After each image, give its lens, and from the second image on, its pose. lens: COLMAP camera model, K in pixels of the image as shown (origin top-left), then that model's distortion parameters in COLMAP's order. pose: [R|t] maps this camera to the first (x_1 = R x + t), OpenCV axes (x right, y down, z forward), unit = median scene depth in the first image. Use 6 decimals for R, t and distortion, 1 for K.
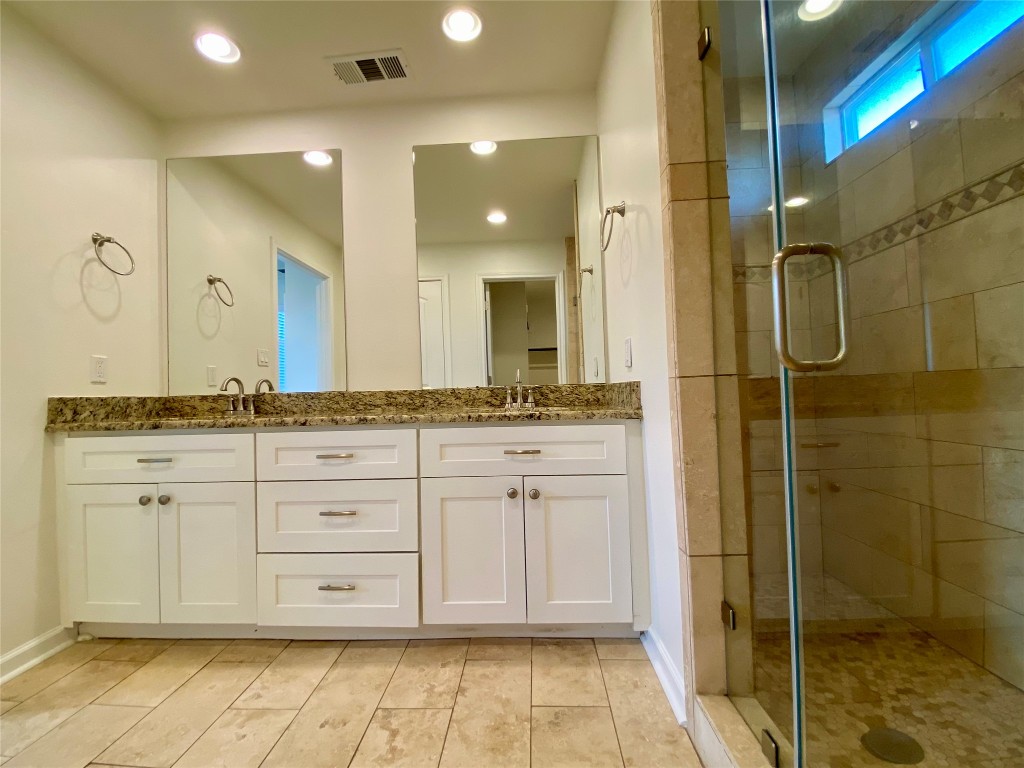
lens RADIAL K [[440.1, 0, 502.7], [0, 440.1, 382.0], [0, 0, 1]] dist [0.013480, -0.014027]
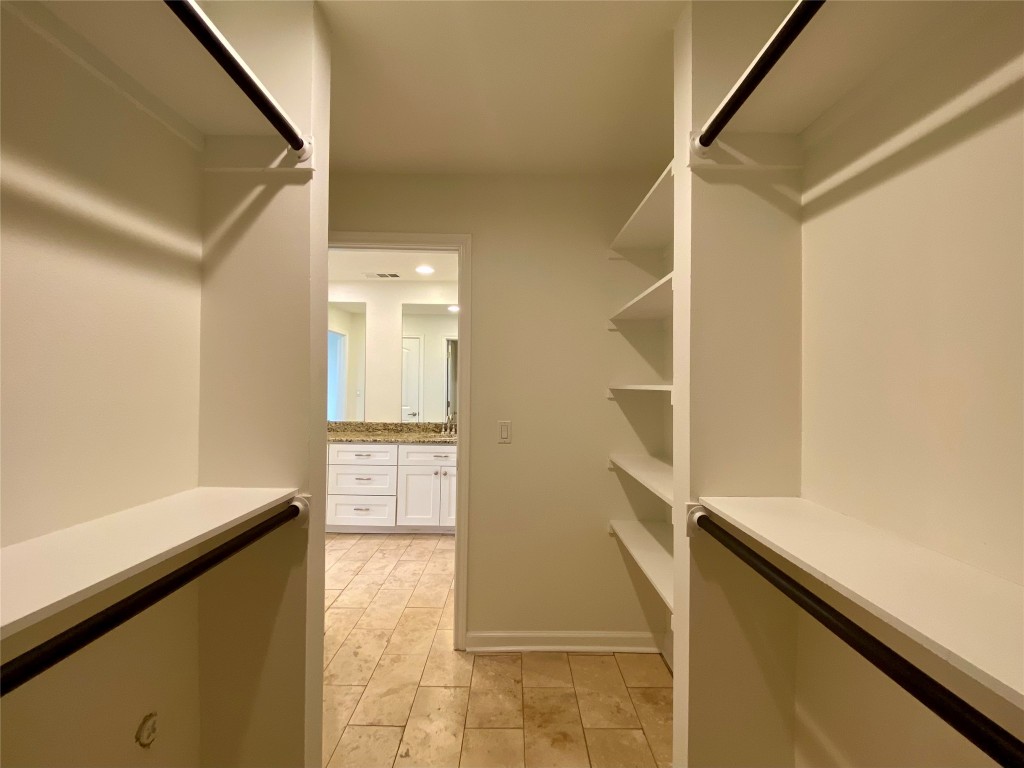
lens RADIAL K [[418.3, 0, 510.1], [0, 418.3, 384.0], [0, 0, 1]] dist [0.013429, -0.017549]
pose [[0.997231, 0.046452, 0.058071, 0.265824], [-0.047344, 0.998780, 0.014065, -0.284328], [-0.057347, -0.016776, 0.998213, -1.295294]]
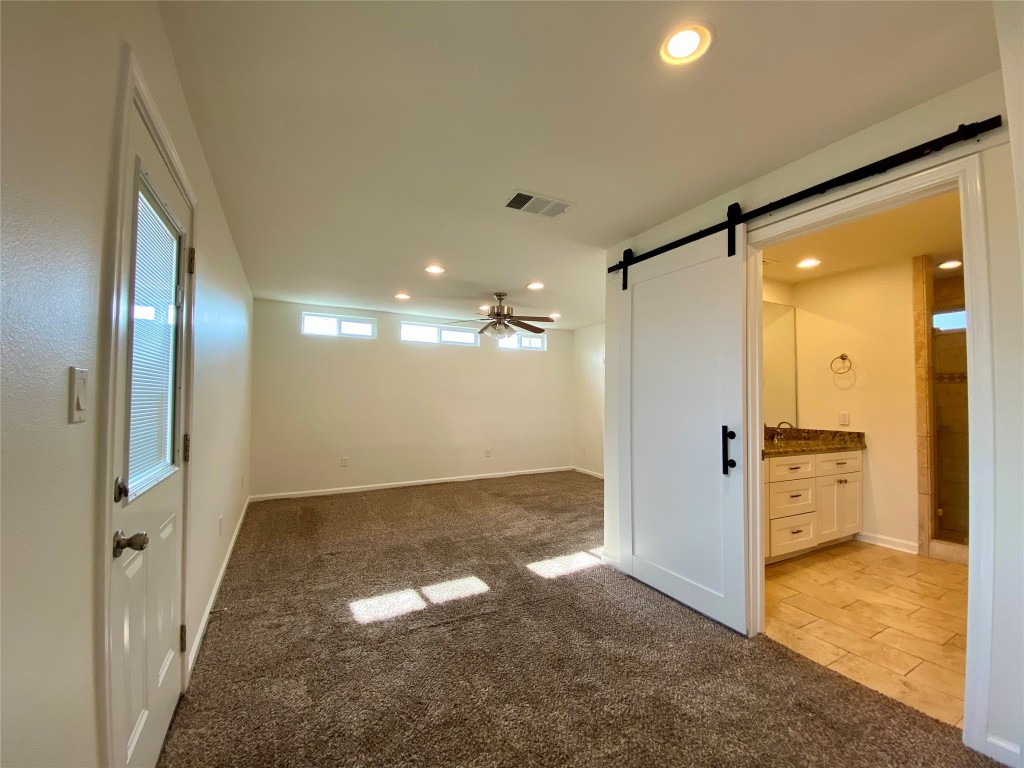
lens RADIAL K [[418.3, 0, 510.1], [0, 418.3, 384.0], [0, 0, 1]] dist [0.013429, -0.017549]
pose [[0.861923, 0.061833, 0.503255, -2.493753], [-0.052484, 0.998085, -0.032742, -0.089345], [-0.504315, 0.001808, 0.863518, -0.018032]]
